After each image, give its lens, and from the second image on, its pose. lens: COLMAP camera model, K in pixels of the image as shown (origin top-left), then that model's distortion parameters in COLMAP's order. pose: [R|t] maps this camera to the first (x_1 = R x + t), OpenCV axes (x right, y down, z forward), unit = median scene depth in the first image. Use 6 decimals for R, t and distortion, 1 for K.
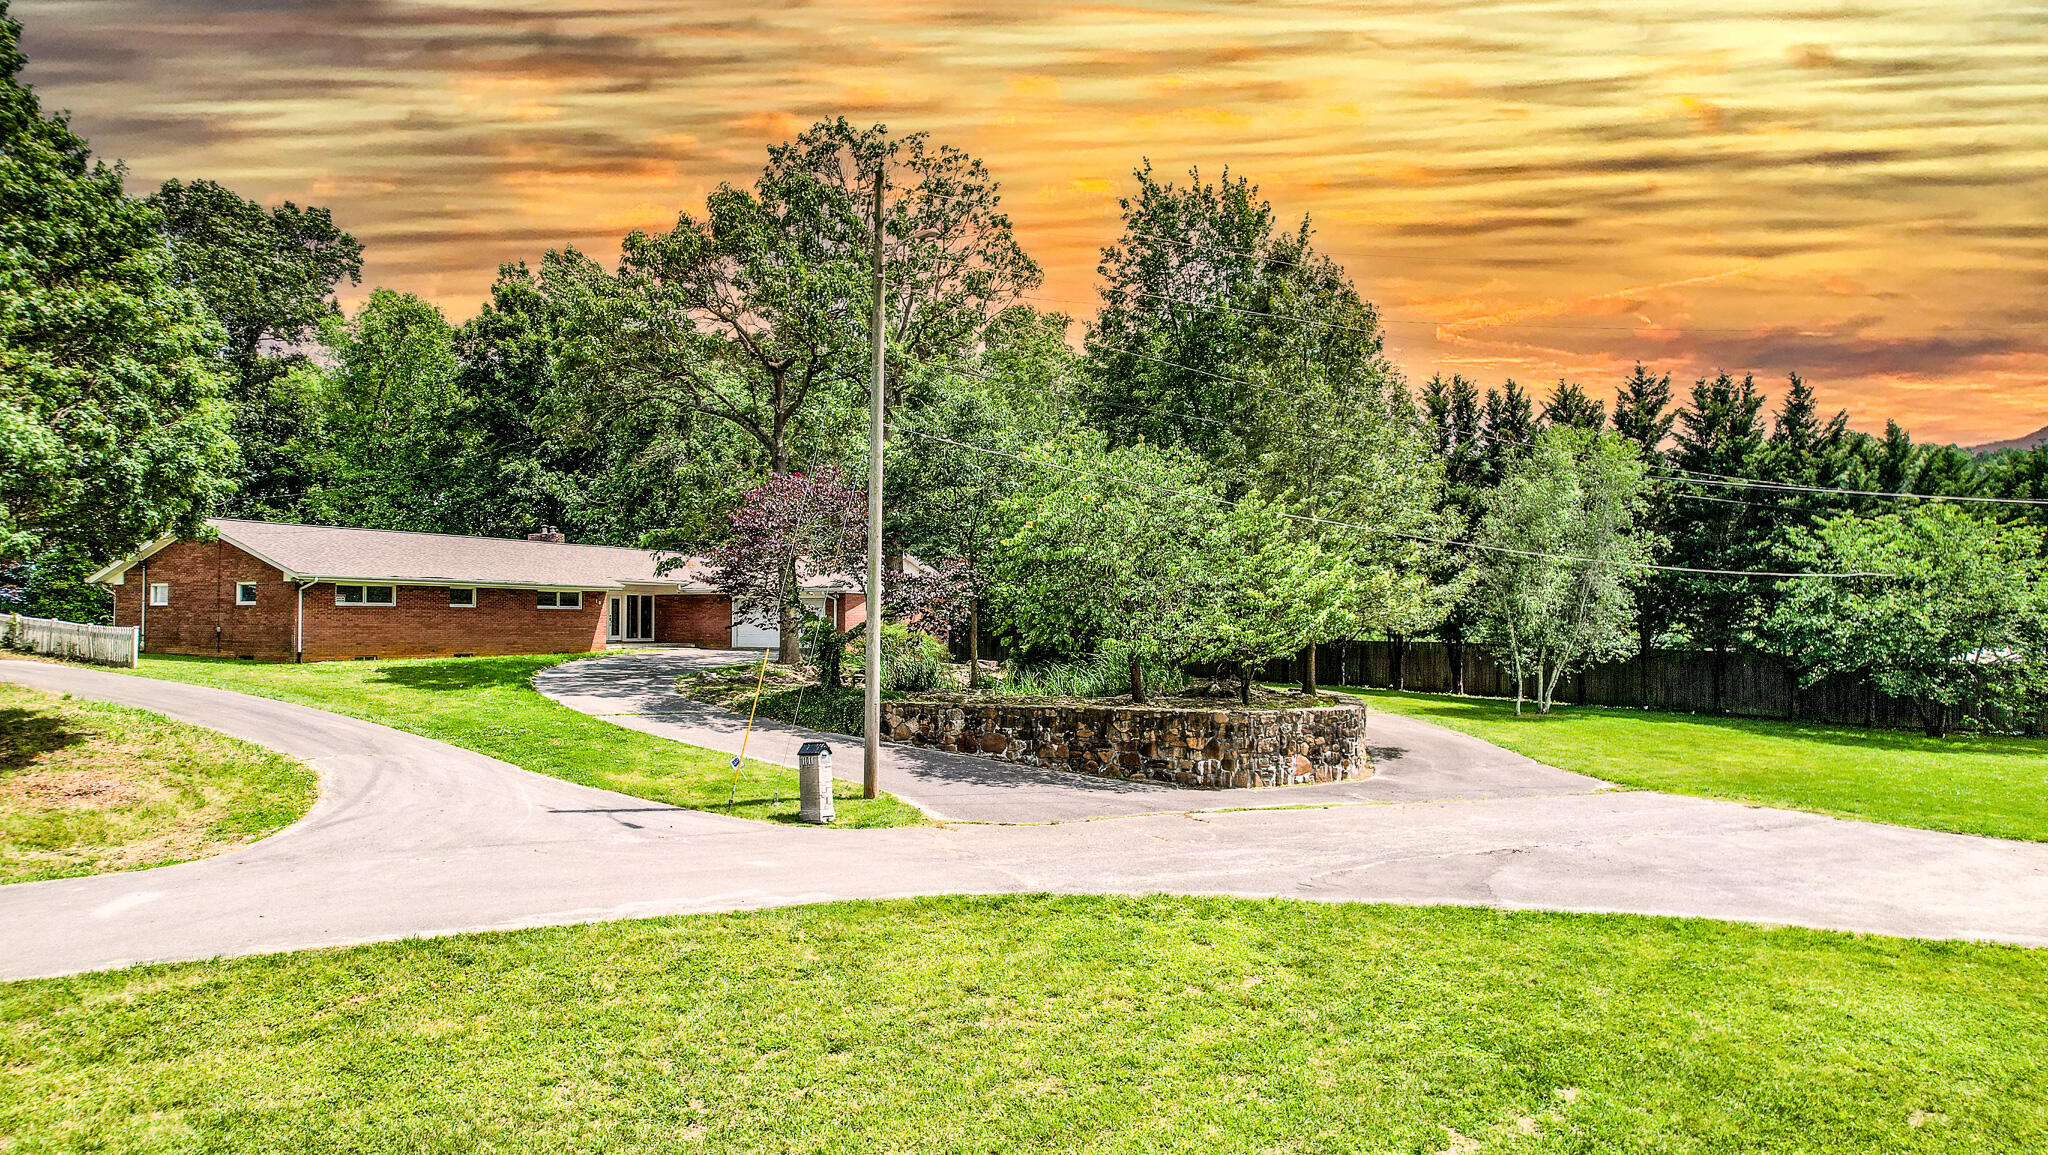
lens RADIAL K [[1315.4, 0, 1027.3], [0, 1315.4, 590.0], [0, 0, 1]] dist [-0.041599, -0.000912]
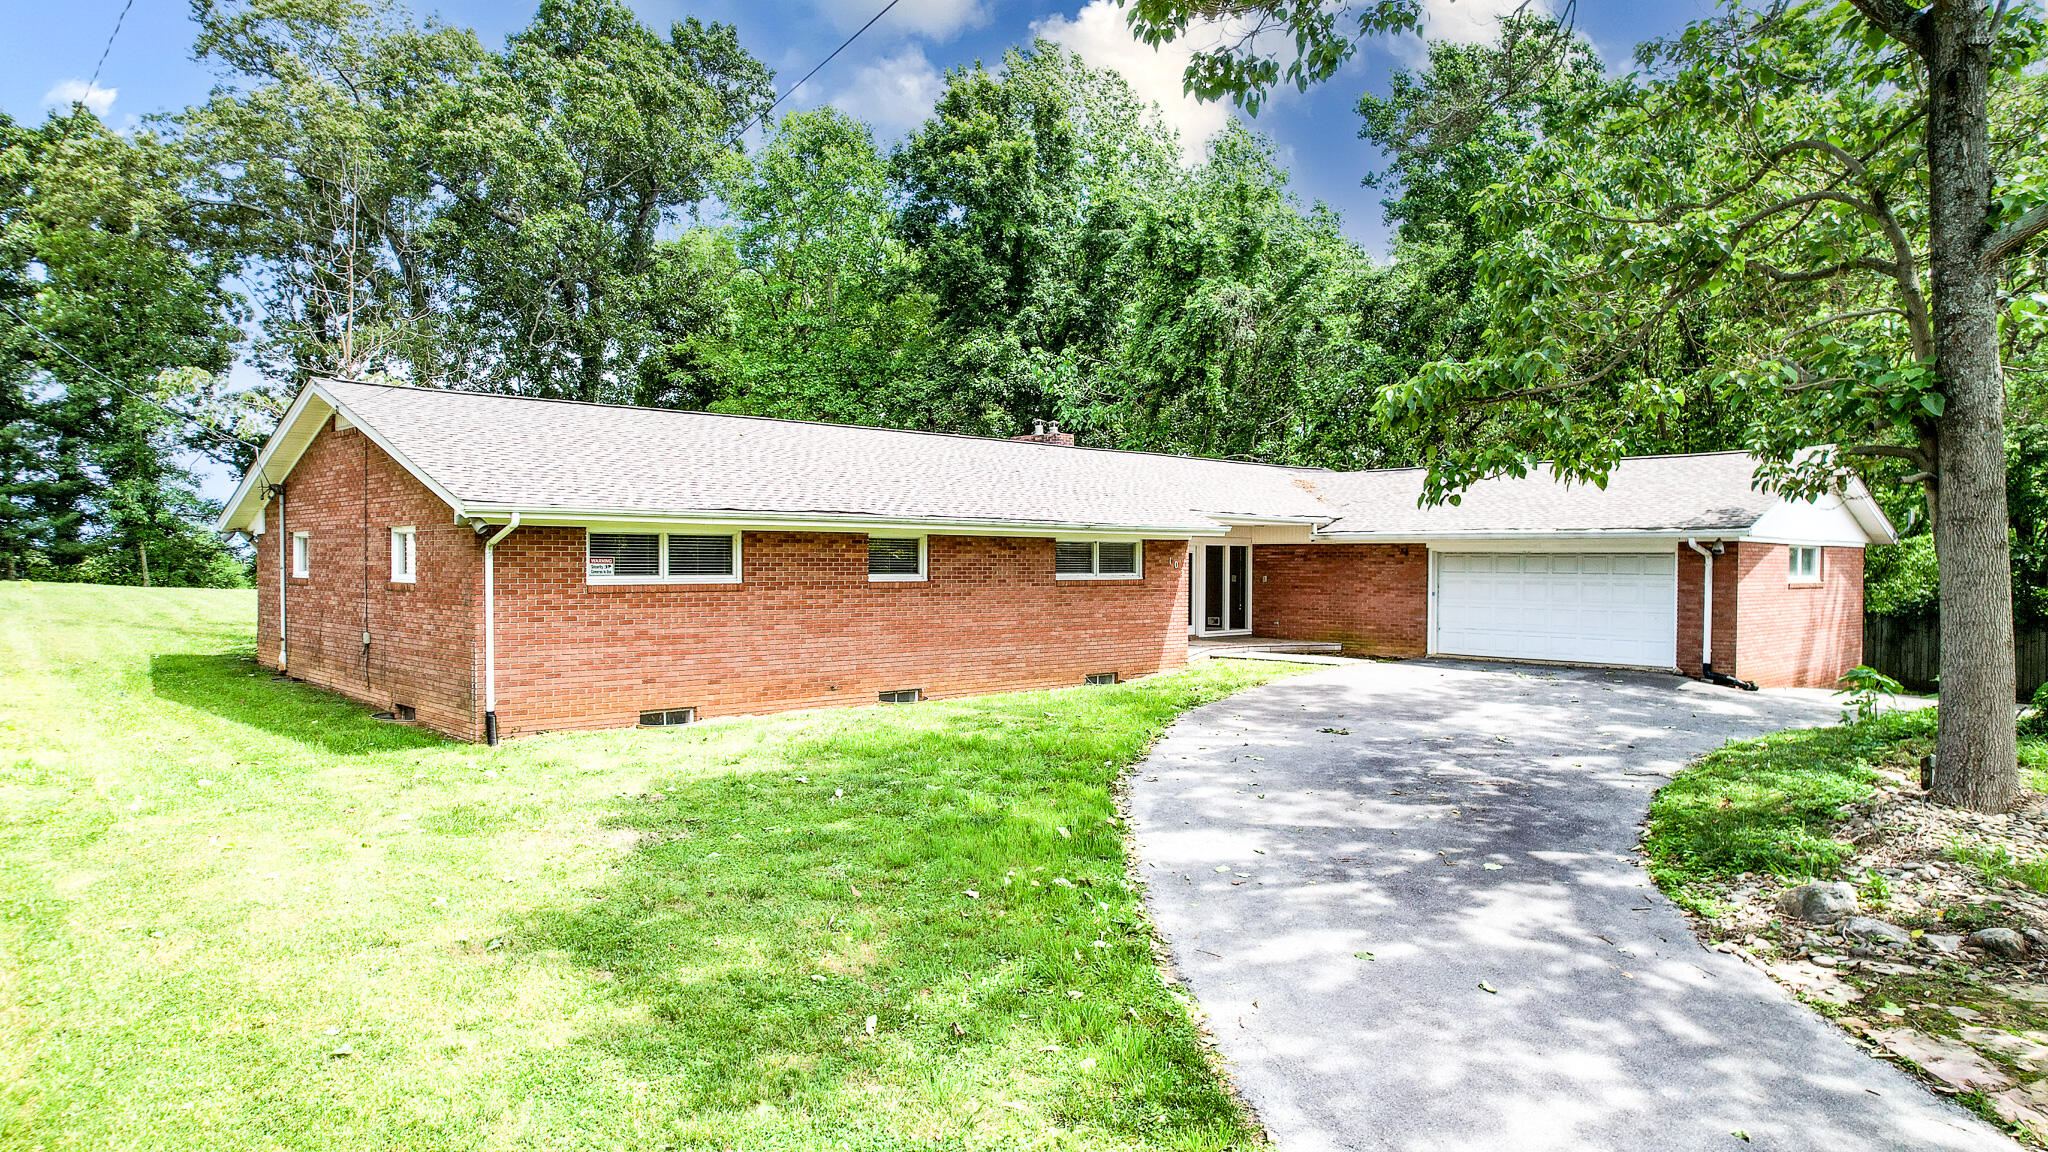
lens RADIAL K [[1316.7, 0, 1015.5], [0, 1316.7, 591.8], [0, 0, 1]] dist [-0.074292, 0.057431]
pose [[0.944961, 0.005801, -0.327130, -0.291451], [0.009470, 0.998939, 0.045068, -0.002670], [0.327045, -0.045686, 0.943904, 0.692421]]
